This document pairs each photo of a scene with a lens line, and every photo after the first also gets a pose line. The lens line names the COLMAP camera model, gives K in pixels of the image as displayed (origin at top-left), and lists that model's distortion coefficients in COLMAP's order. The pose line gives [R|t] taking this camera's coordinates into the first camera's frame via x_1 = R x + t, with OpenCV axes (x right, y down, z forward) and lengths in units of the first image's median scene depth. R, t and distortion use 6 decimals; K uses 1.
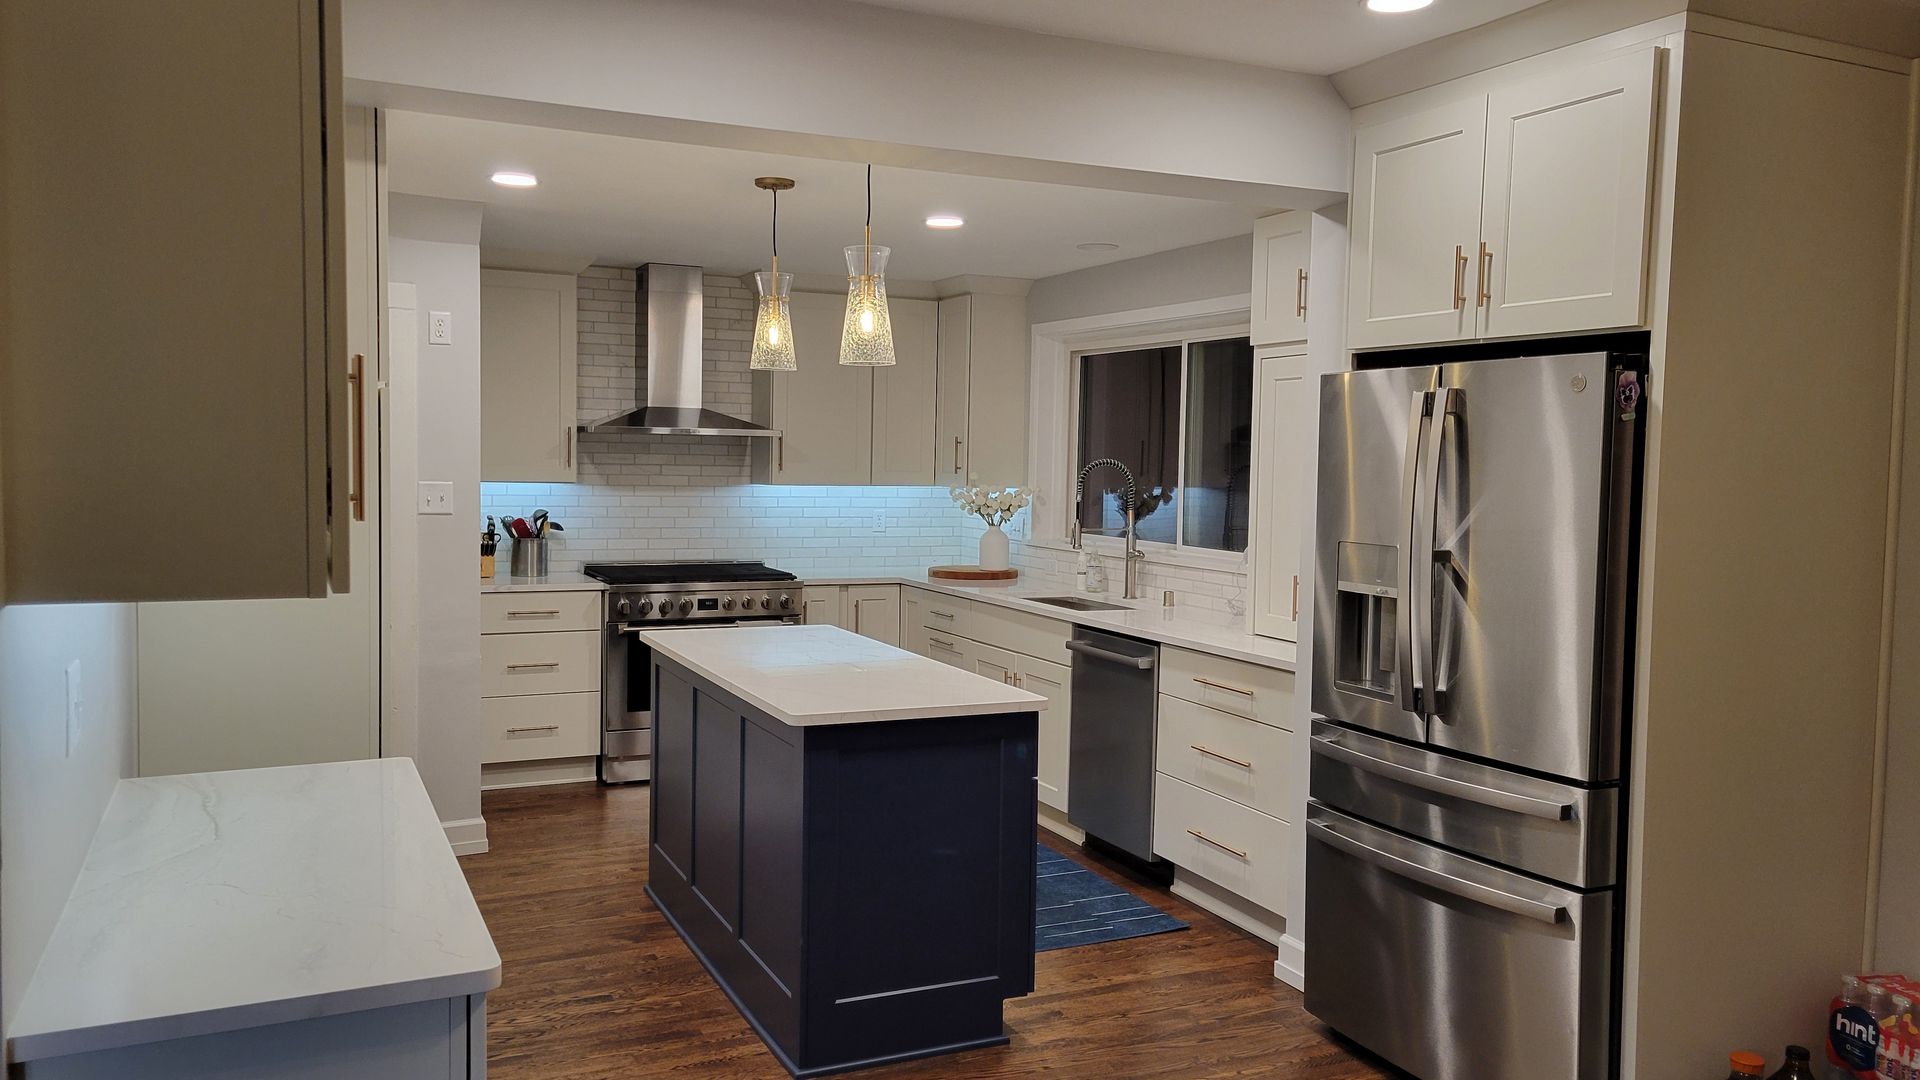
lens RADIAL K [[1439.8, 0, 953.8], [0, 1439.8, 535.6], [0, 0, 1]] dist [0.045652, 0.002862]
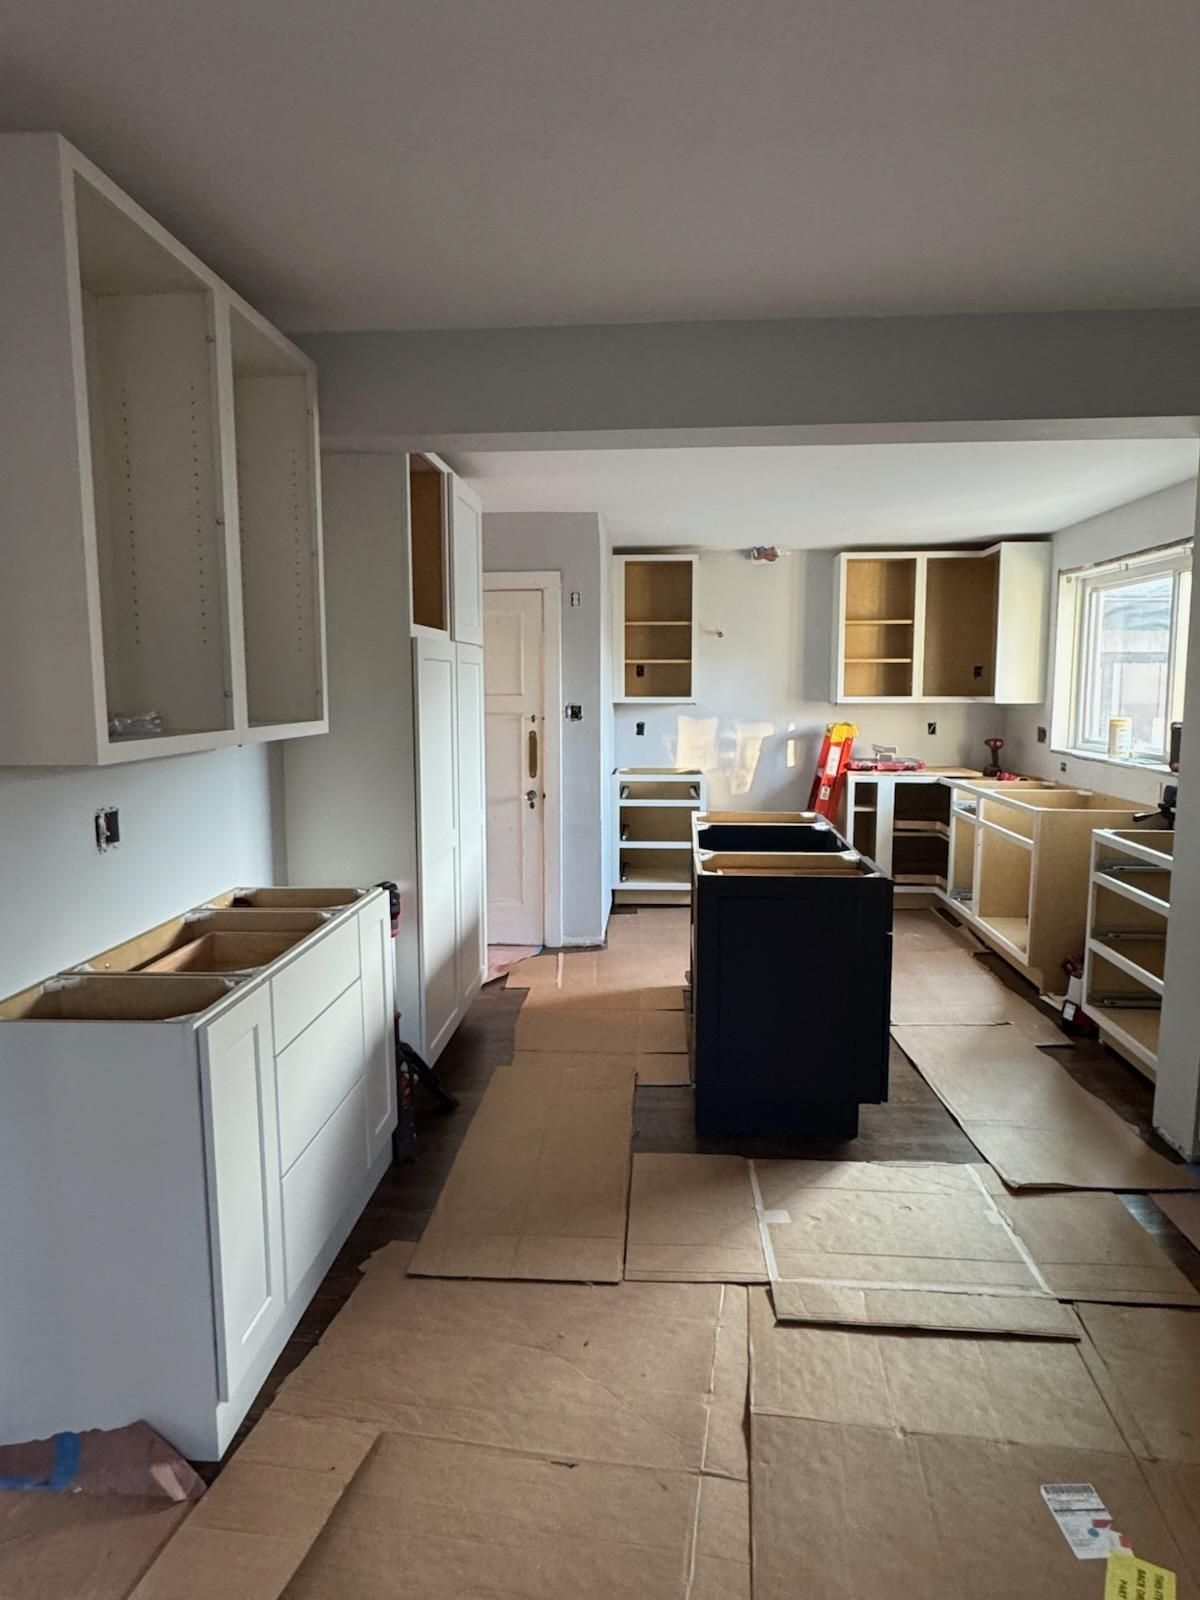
lens RADIAL K [[987.5, 0, 594.6], [0, 987.5, 795.8], [0, 0, 1]] dist [-0.003757, -0.001994]
pose [[0.872269, 0.033286, -0.487892, 0.146463], [-0.006646, 0.998396, 0.056233, 0.001894], [0.488981, -0.045808, 0.871091, 0.085824]]
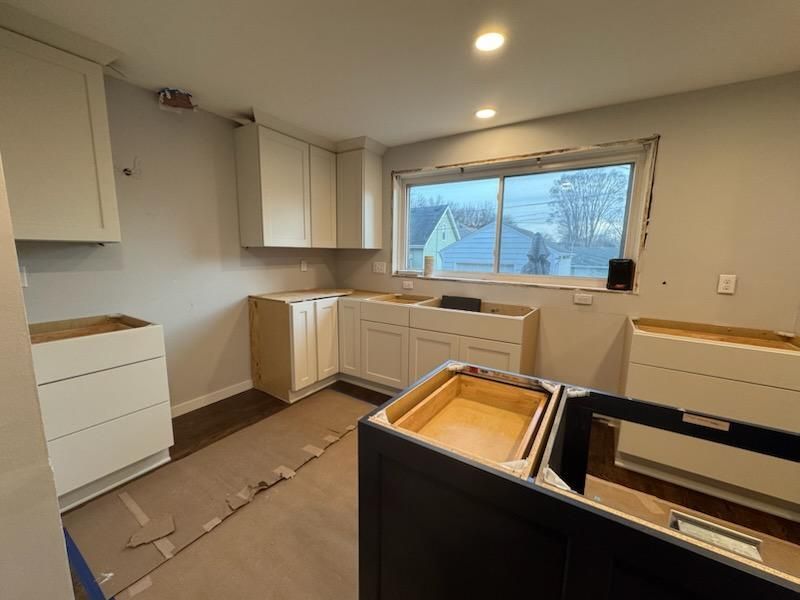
lens RADIAL K [[317.4, 0, 397.1], [0, 317.4, 298.4], [0, 0, 1]] dist [-0.000163, -0.000467]
pose [[0.841551, -0.086504, 0.533206, -0.225254], [0.032538, 0.993420, 0.109813, -0.011844], [-0.539196, -0.075064, 0.838828, 0.674764]]
